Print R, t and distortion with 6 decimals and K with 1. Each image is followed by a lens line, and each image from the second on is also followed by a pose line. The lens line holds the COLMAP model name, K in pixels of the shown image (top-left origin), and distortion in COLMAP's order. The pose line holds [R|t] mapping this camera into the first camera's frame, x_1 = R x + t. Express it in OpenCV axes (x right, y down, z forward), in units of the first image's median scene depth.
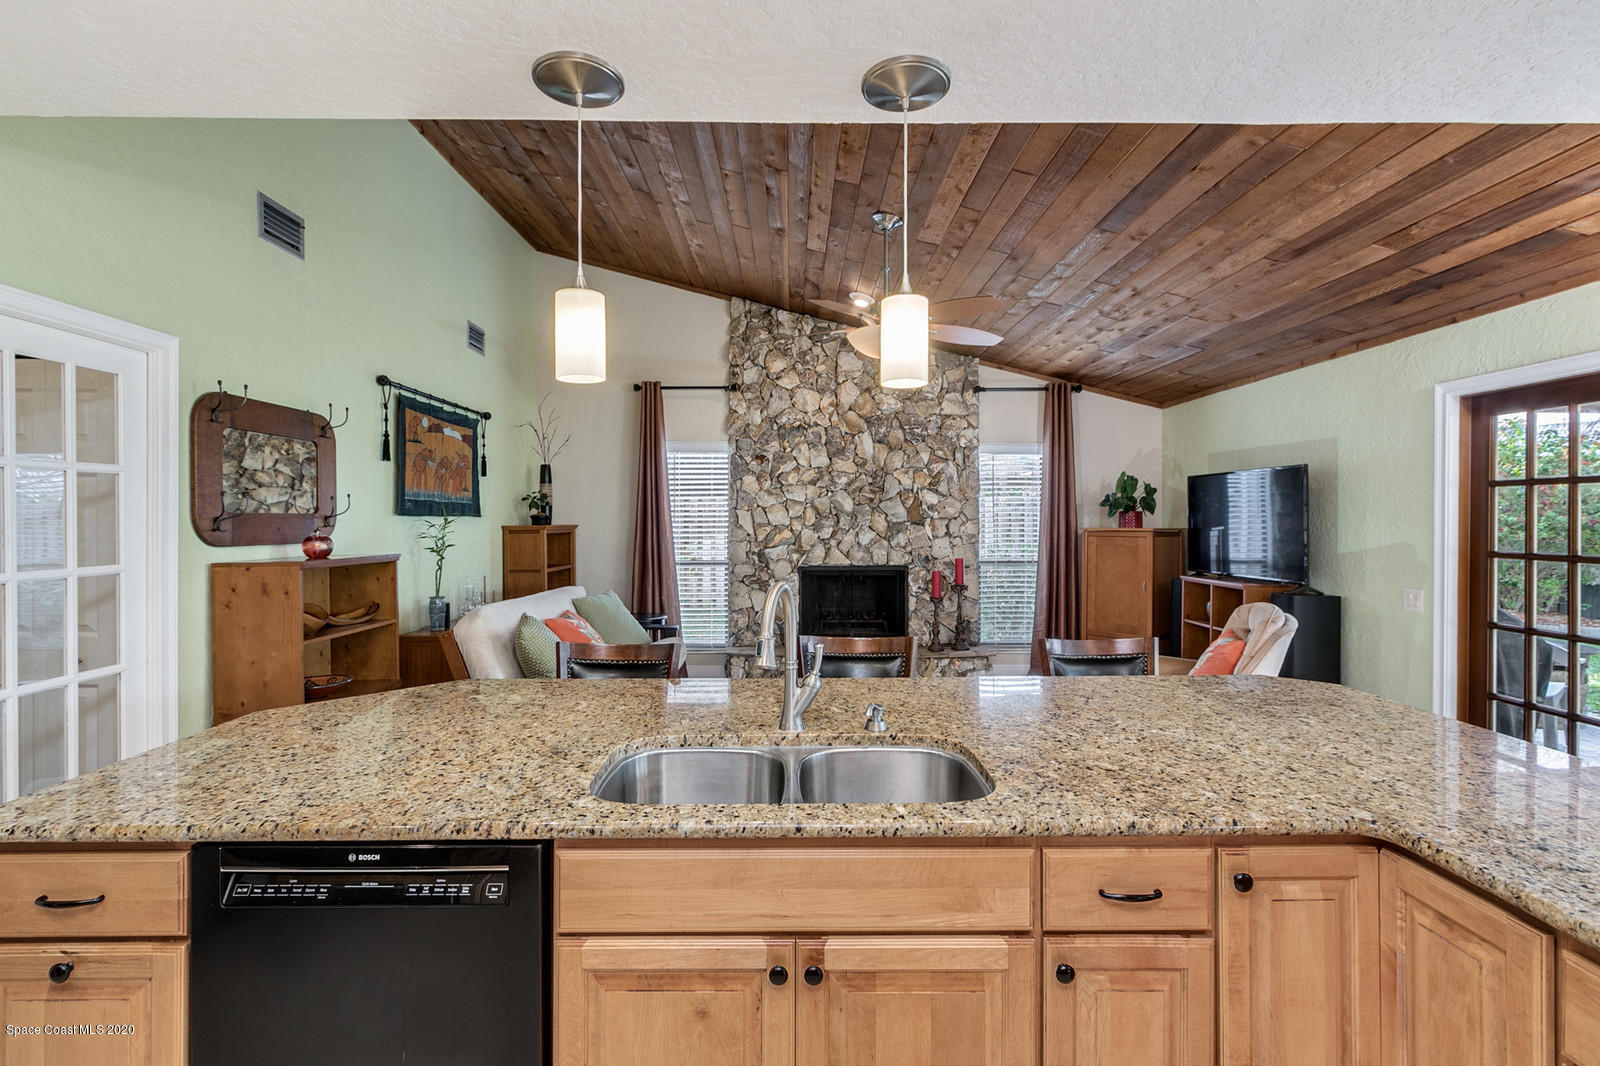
lens RADIAL K [[750.1, 0, 781.7], [0, 750.1, 512.6], [0, 0, 1]] dist [-0.011643, 0.000503]
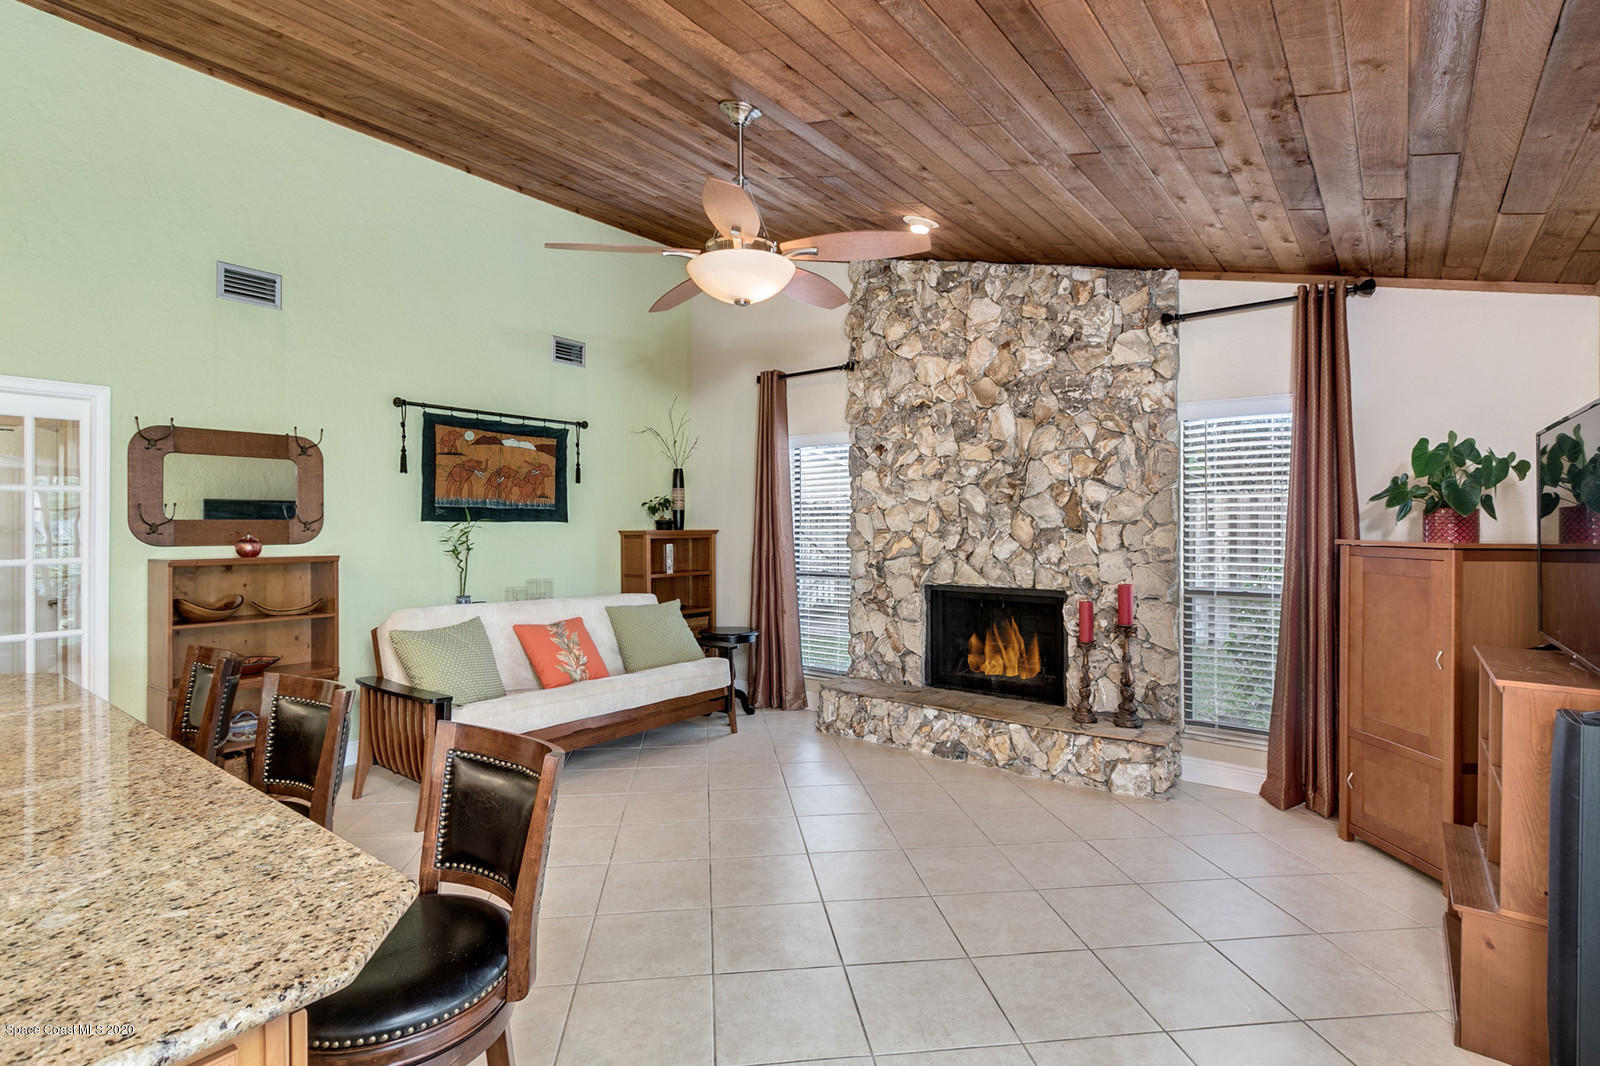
lens RADIAL K [[750.1, 0, 794.6], [0, 750.1, 520.9], [0, 0, 1]] dist [-0.011643, 0.000503]
pose [[0.780361, -0.002184, -0.625325, 0.407831], [0.006177, 0.999972, 0.004216, 0.001539], [0.625299, -0.007152, 0.780353, 0.308409]]
